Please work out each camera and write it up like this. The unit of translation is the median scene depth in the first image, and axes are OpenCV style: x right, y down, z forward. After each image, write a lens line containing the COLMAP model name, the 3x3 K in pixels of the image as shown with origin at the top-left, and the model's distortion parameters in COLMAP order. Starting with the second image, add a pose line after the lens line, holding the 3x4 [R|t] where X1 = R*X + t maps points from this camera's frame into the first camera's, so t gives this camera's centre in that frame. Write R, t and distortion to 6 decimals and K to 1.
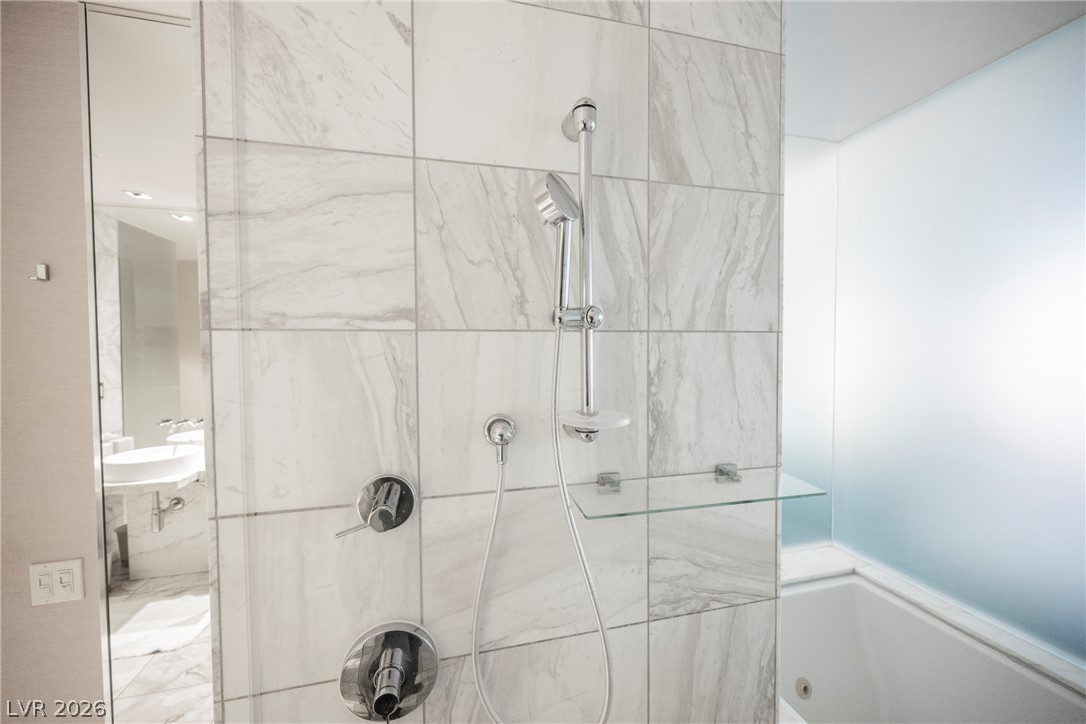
lens RADIAL K [[423.9, 0, 546.7], [0, 423.9, 361.9], [0, 0, 1]] dist [-0.003845, 0.000458]
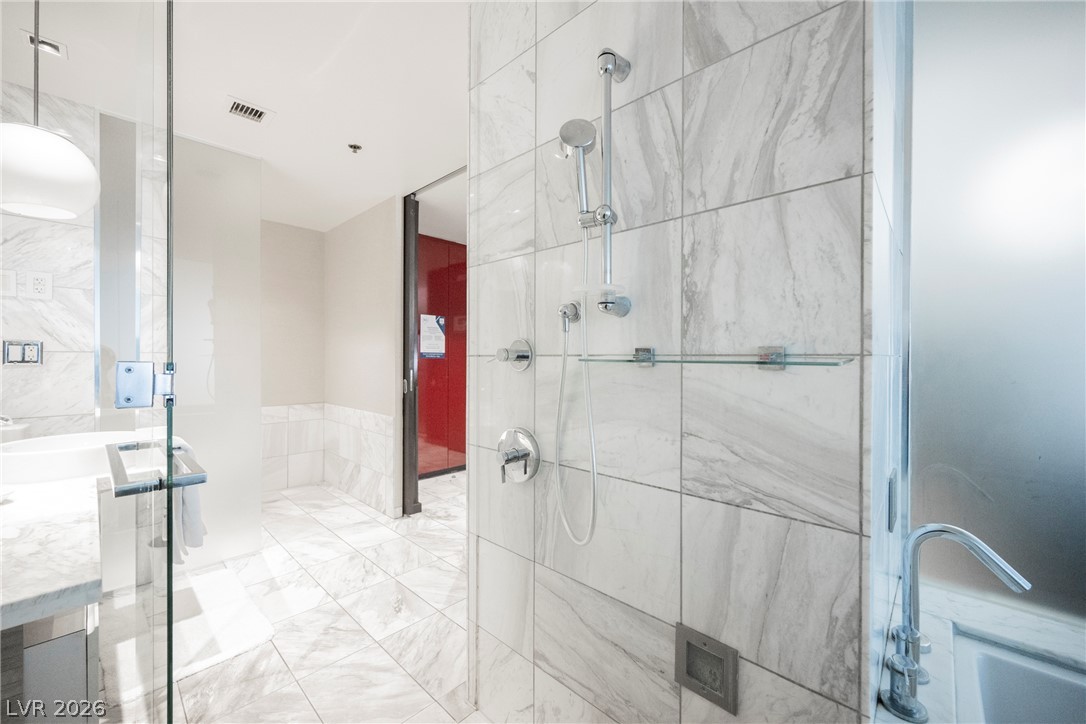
lens RADIAL K [[423.9, 0, 546.8], [0, 423.9, 359.2], [0, 0, 1]] dist [-0.003845, 0.000458]
pose [[0.535334, 0.011359, -0.844564, 0.956129], [-0.029973, 0.999535, -0.005555, 0.300519], [0.844109, 0.028288, 0.535425, 0.147645]]
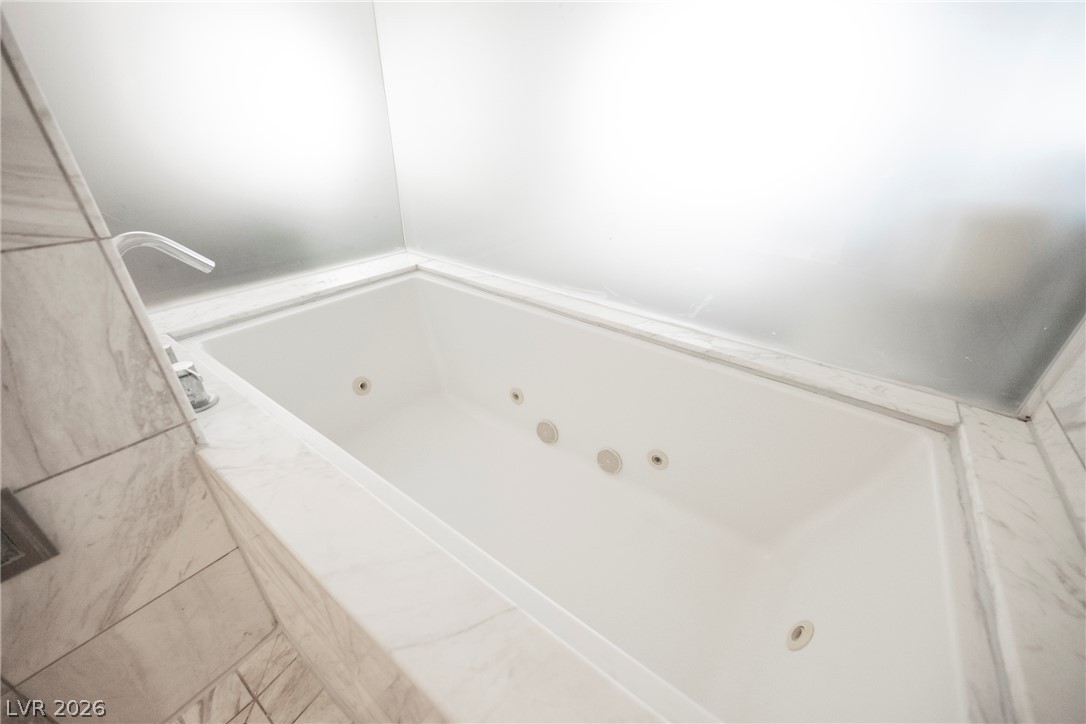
lens RADIAL K [[423.9, 0, 546.6], [0, 423.9, 365.5], [0, 0, 1]] dist [-0.003845, 0.000458]
pose [[0.769787, -0.292422, 0.567378, 0.701139], [-0.014728, 0.880514, 0.473792, 0.471820], [-0.638131, -0.373075, 0.673501, 0.171856]]
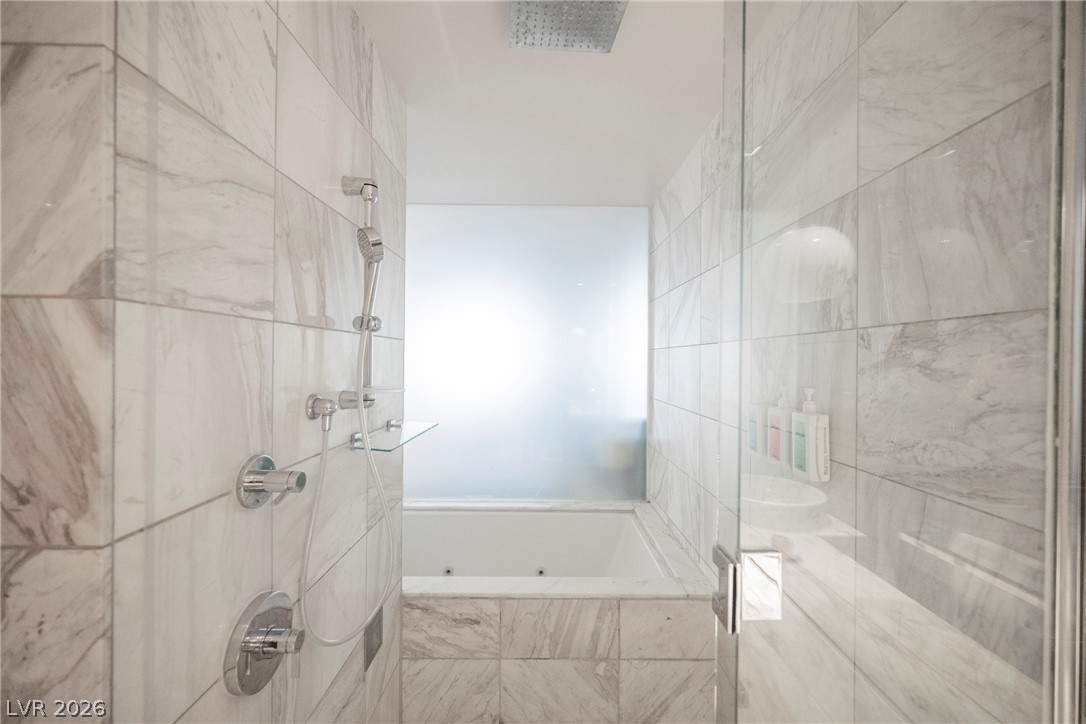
lens RADIAL K [[423.9, 0, 545.5], [0, 423.9, 359.1], [0, 0, 1]] dist [-0.003845, 0.000458]
pose [[0.244988, 0.011102, 0.969463, -1.043194], [0.015315, 0.999765, -0.015319, 0.045293], [-0.969405, 0.018600, 0.244760, 0.031291]]
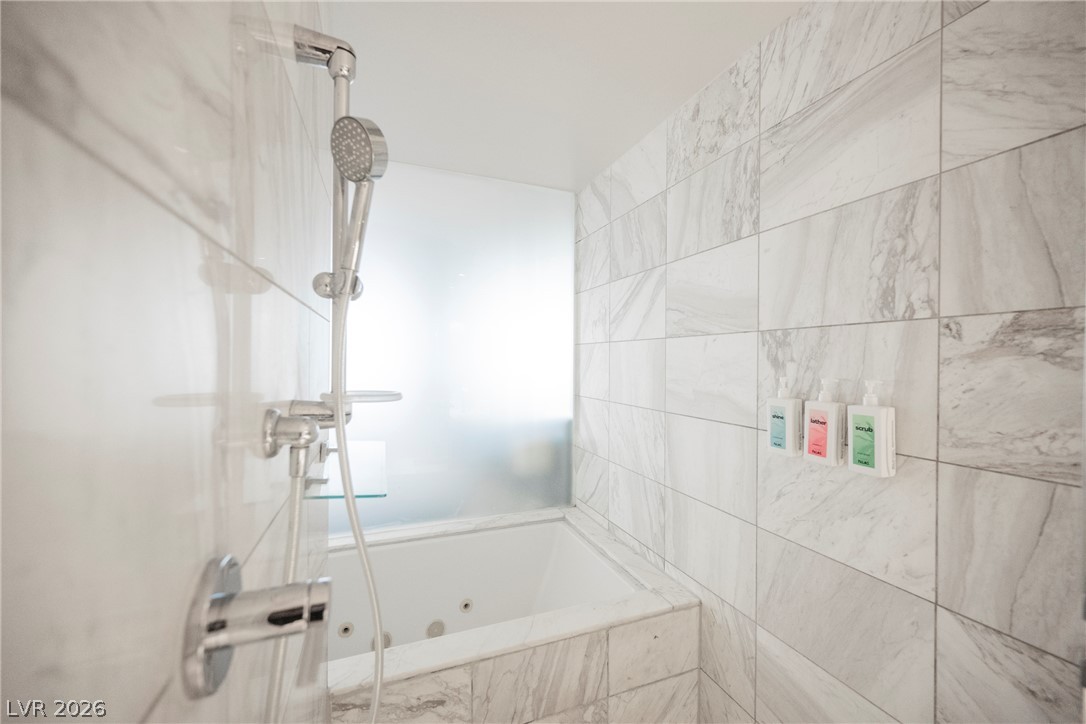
lens RADIAL K [[423.9, 0, 543.7], [0, 423.9, 360.6], [0, 0, 1]] dist [-0.003845, 0.000458]
pose [[-0.123685, 0.004824, 0.992310, -0.726683], [0.018419, 0.999827, -0.002565, 0.054171], [-0.992151, 0.017960, -0.123752, 0.617030]]
